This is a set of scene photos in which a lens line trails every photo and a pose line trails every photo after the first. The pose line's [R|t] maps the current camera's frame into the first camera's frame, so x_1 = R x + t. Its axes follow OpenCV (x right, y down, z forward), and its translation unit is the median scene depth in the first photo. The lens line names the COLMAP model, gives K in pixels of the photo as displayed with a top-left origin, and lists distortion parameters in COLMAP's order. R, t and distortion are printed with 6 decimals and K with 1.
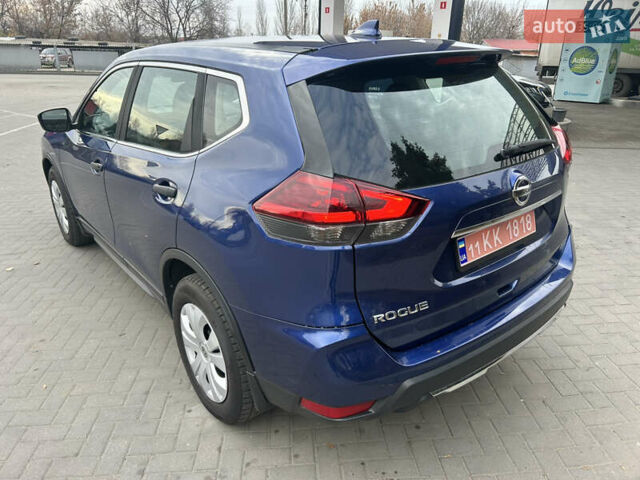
lens RADIAL K [[477.0, 0, 320.0], [0, 477.0, 240.0], [0, 0, 1]] dist [0.055038, -0.061411]
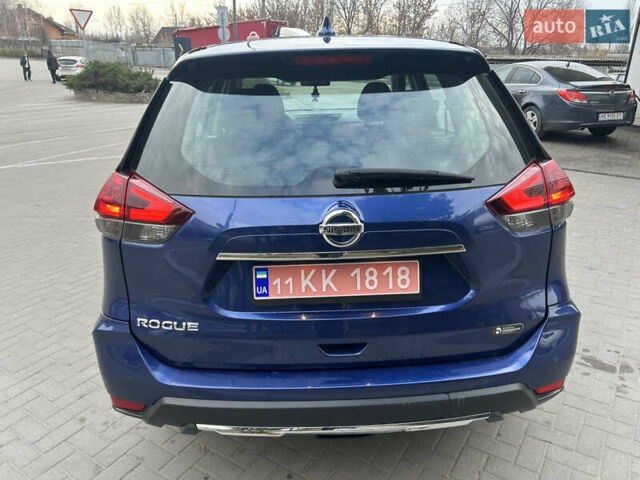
lens RADIAL K [[477.0, 0, 320.0], [0, 477.0, 240.0], [0, 0, 1]] dist [0.055038, -0.061411]
pose [[0.797189, 0.210660, -0.565785, 0.783716], [-0.221327, 0.973878, 0.050757, -0.107858], [0.561698, 0.084760, 0.822989, 0.329951]]
